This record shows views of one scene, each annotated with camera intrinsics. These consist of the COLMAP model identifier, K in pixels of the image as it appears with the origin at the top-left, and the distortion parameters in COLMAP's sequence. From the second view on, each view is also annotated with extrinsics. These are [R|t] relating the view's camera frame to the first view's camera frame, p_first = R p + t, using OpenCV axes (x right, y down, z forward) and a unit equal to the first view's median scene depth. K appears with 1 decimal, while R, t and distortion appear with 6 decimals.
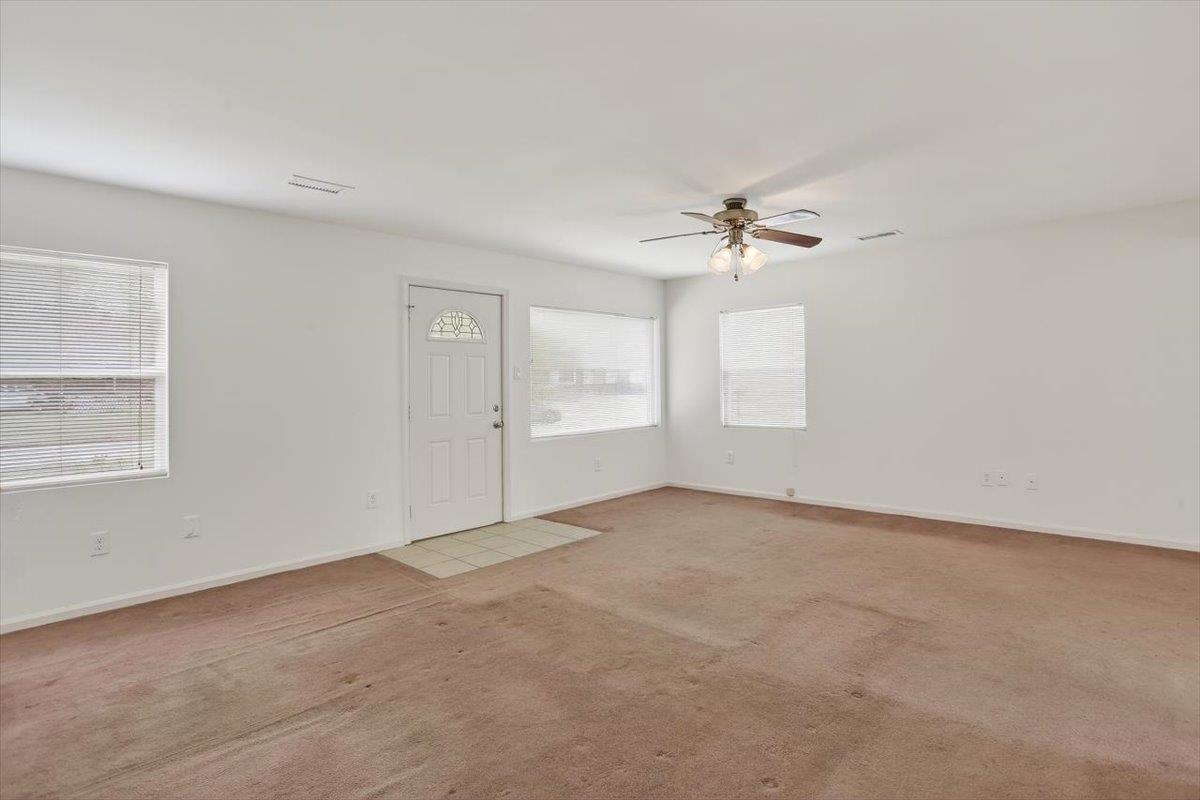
lens RADIAL K [[591.1, 0, 601.8], [0, 591.1, 373.1], [0, 0, 1]] dist [-0.078190, 0.033453]
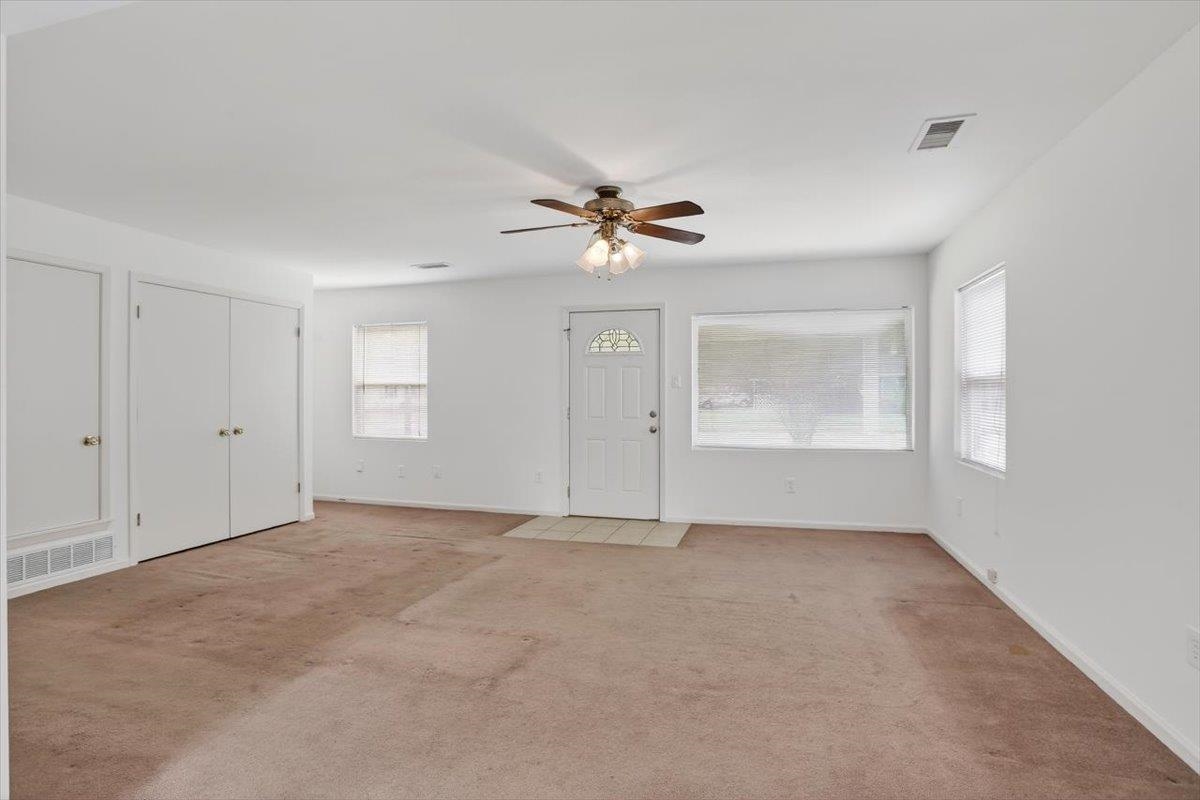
lens RADIAL K [[587.0, 0, 605.0], [0, 587.0, 398.0], [0, 0, 1]] dist [-0.076278, 0.031849]
pose [[0.476927, 0.026902, -0.878531, 0.772389], [0.009288, 0.999321, 0.035643, -0.010286], [0.878894, -0.025159, 0.476353, 0.434795]]
